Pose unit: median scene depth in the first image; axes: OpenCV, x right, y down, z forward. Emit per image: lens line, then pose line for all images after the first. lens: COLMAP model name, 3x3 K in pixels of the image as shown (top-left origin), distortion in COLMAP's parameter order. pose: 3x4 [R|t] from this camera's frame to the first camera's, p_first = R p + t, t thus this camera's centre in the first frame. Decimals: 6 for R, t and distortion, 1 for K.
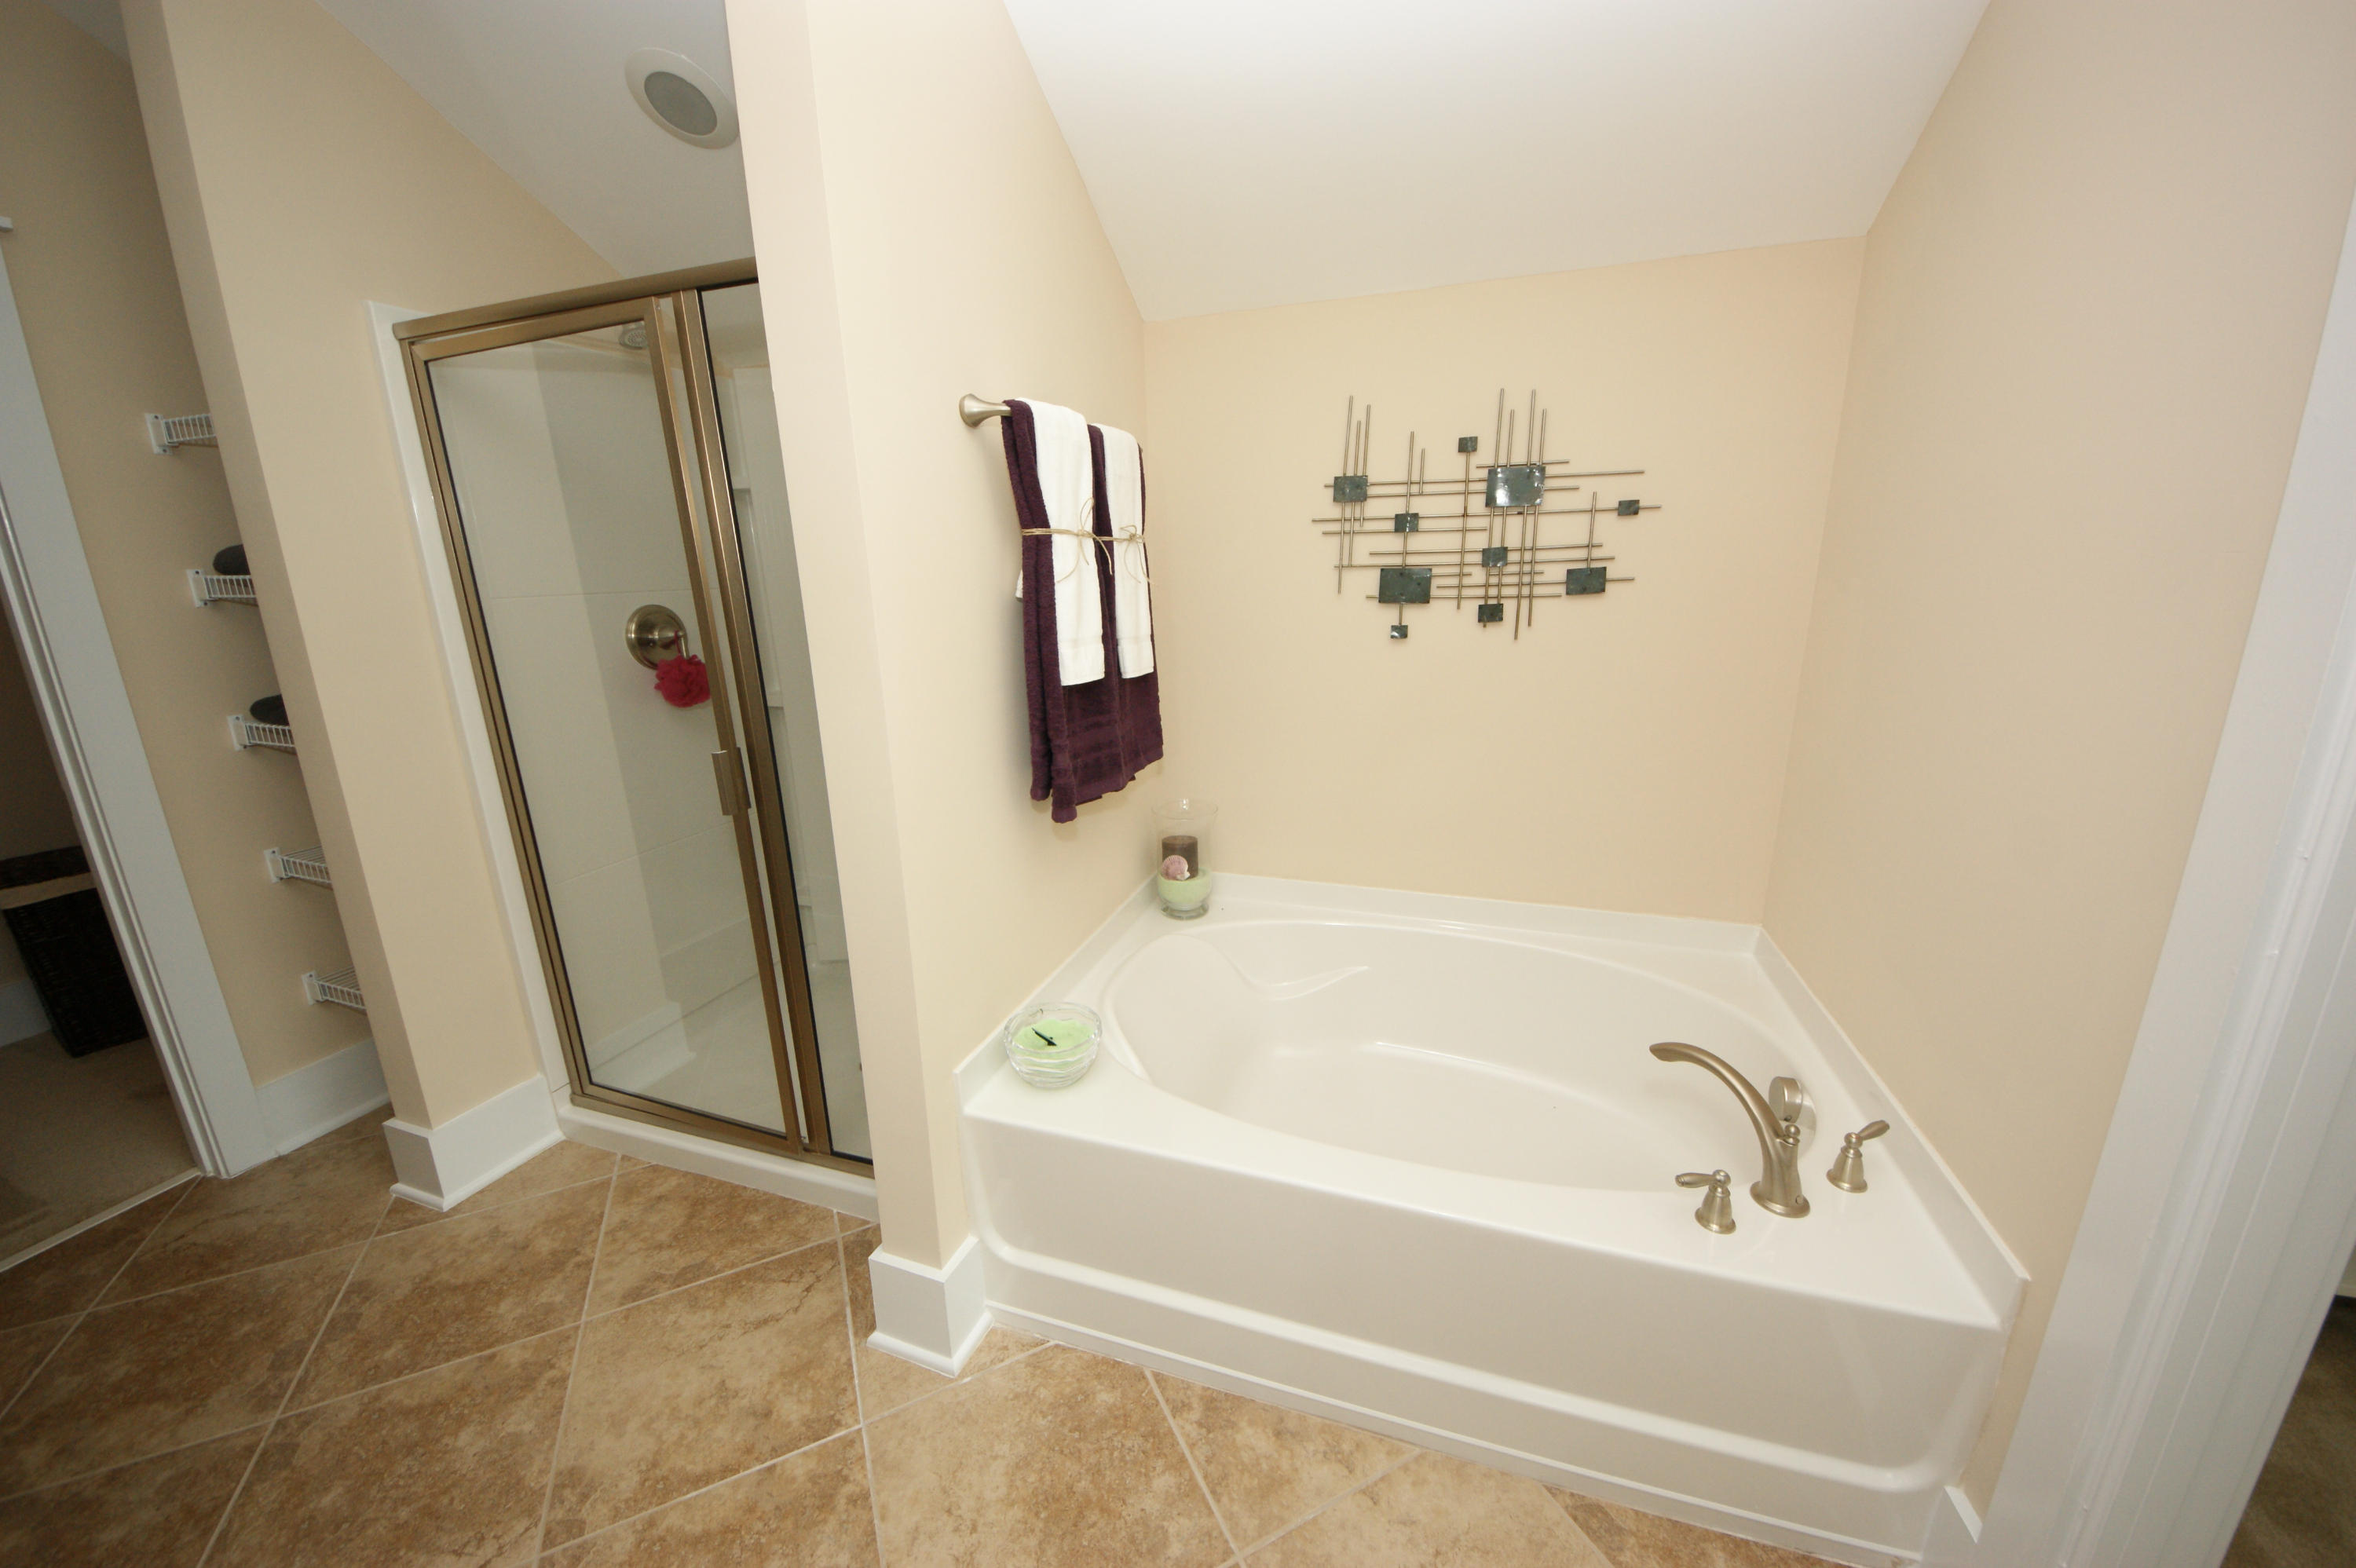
lens RADIAL K [[857.5, 0, 1187.9], [0, 857.5, 767.0], [0, 0, 1]] dist [-0.022947, -0.001163]
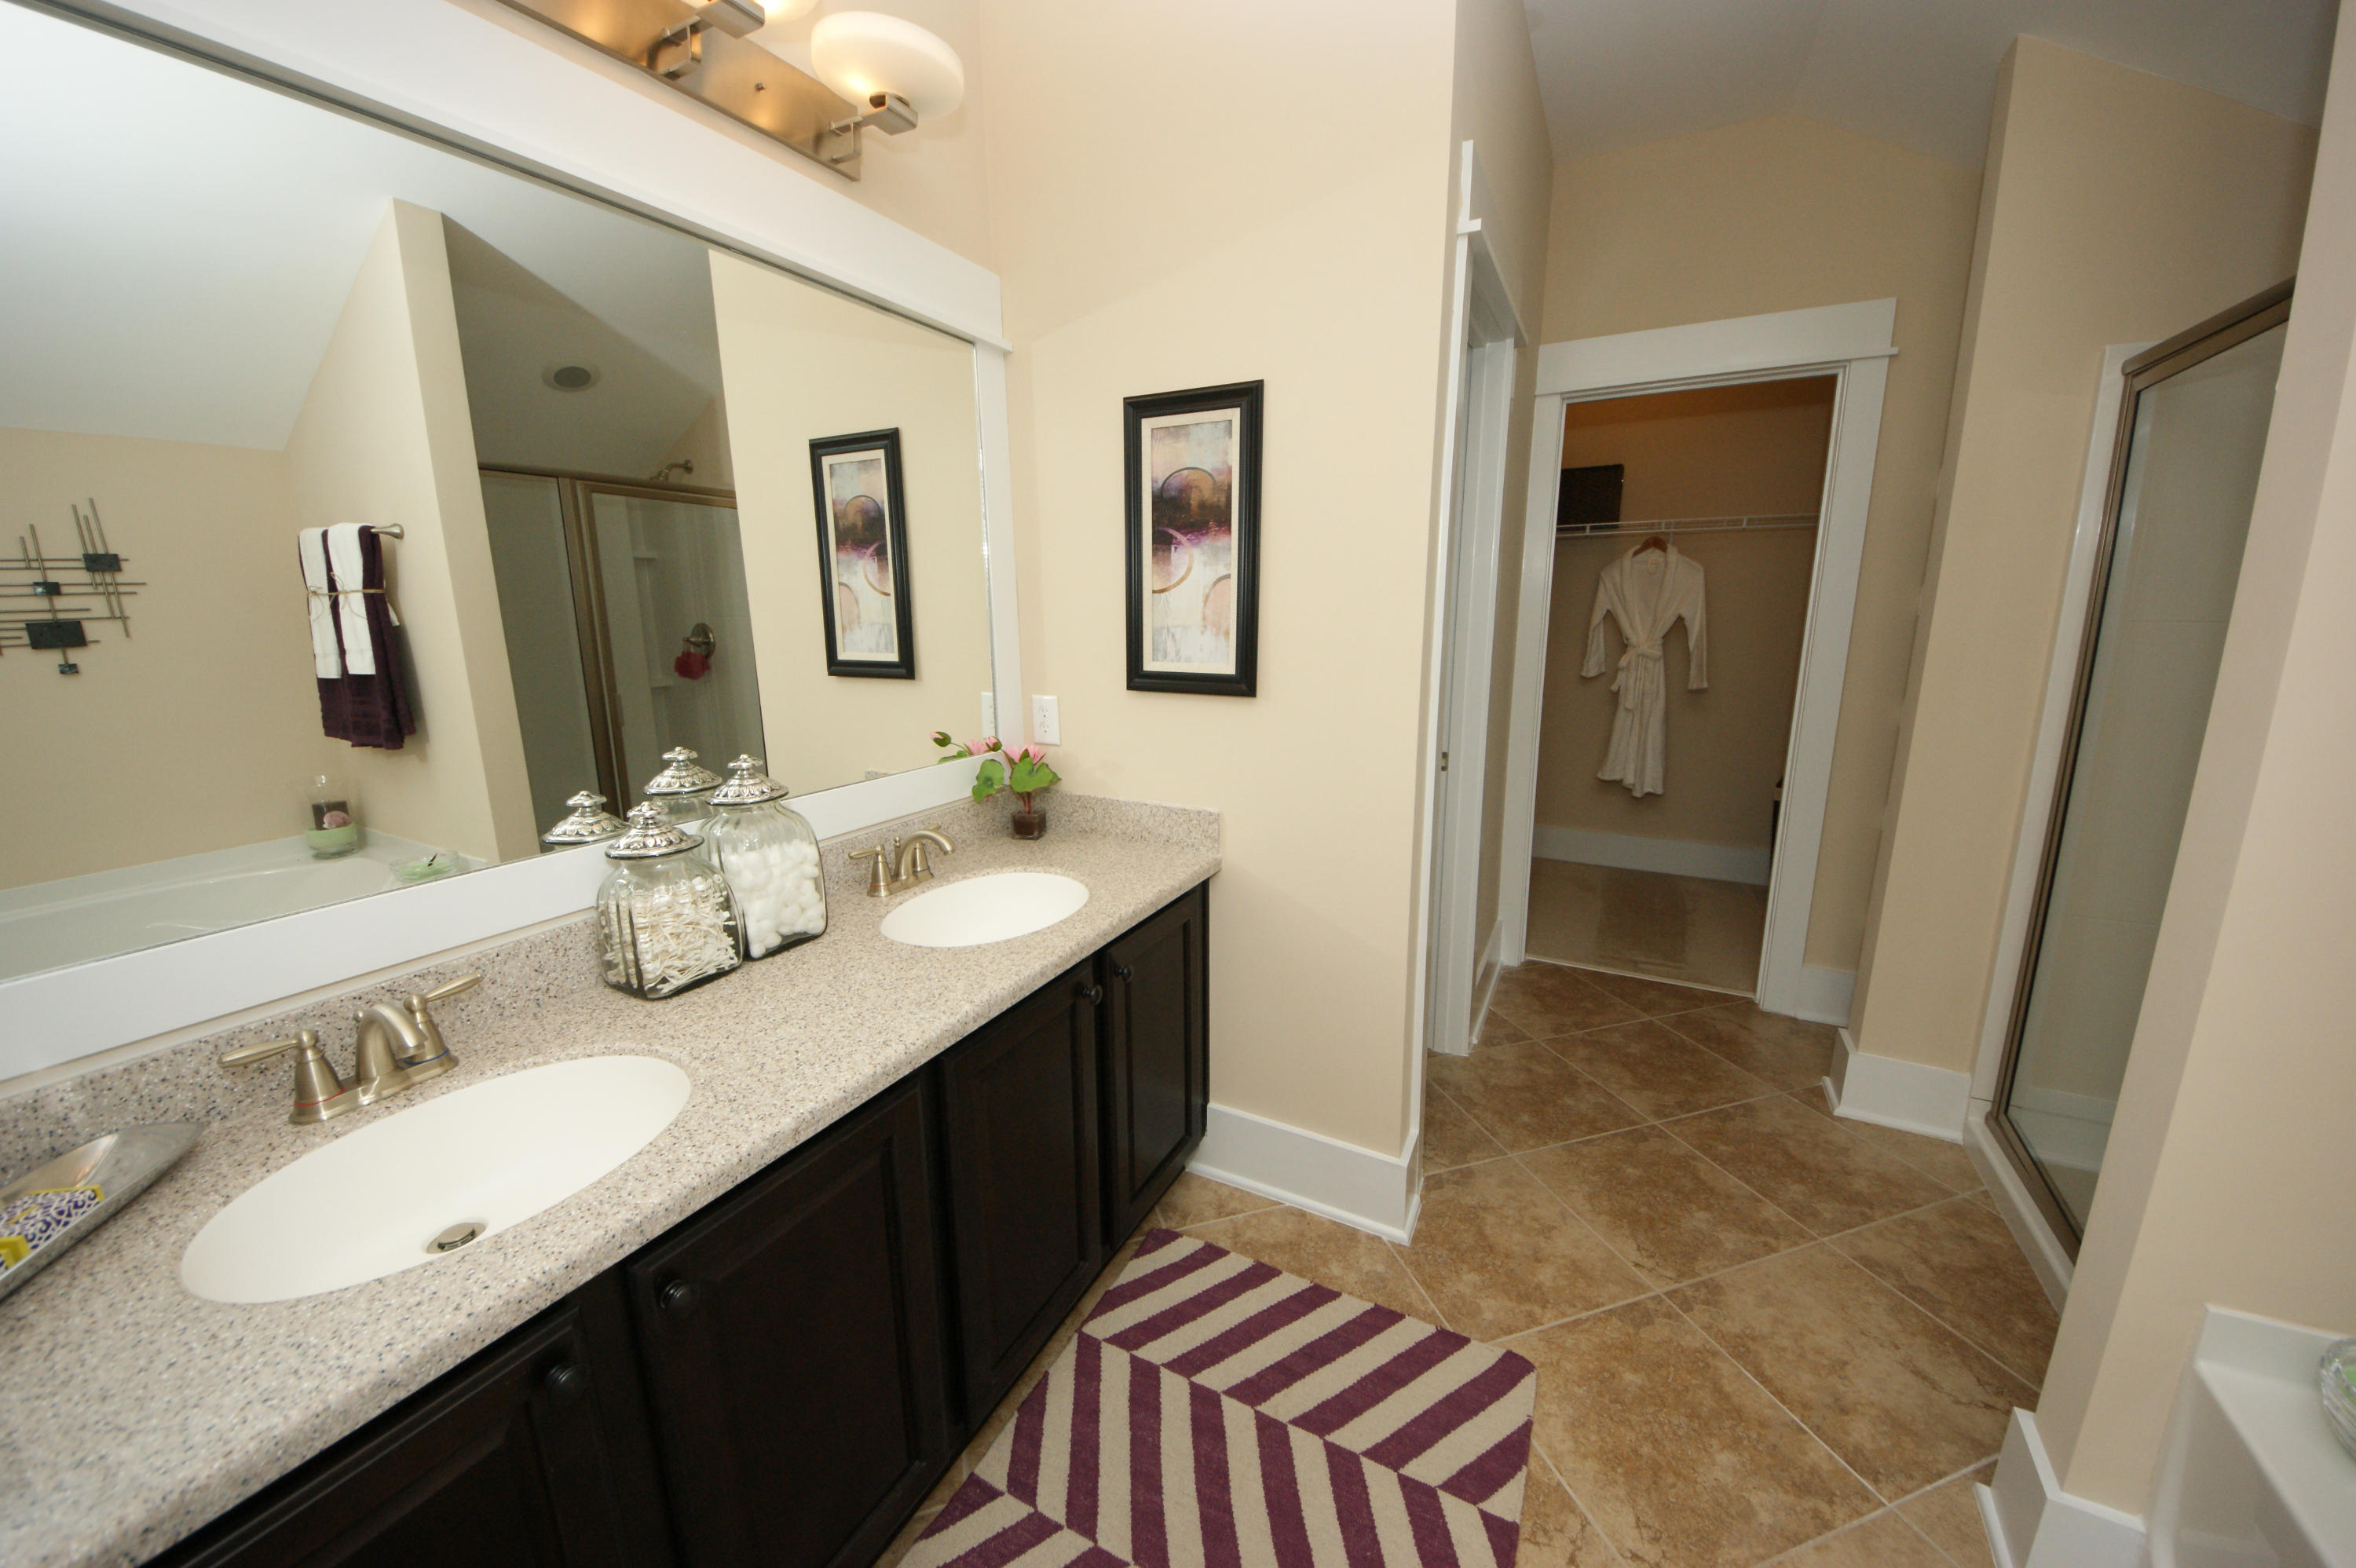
lens RADIAL K [[857.5, 0, 1185.5], [0, 857.5, 786.7], [0, 0, 1]] dist [-0.022947, -0.001163]
pose [[-0.174011, 0.229112, -0.957720, 0.408805], [-0.211358, 0.941203, 0.263563, -0.053180], [0.961794, 0.248285, -0.115354, 0.126736]]
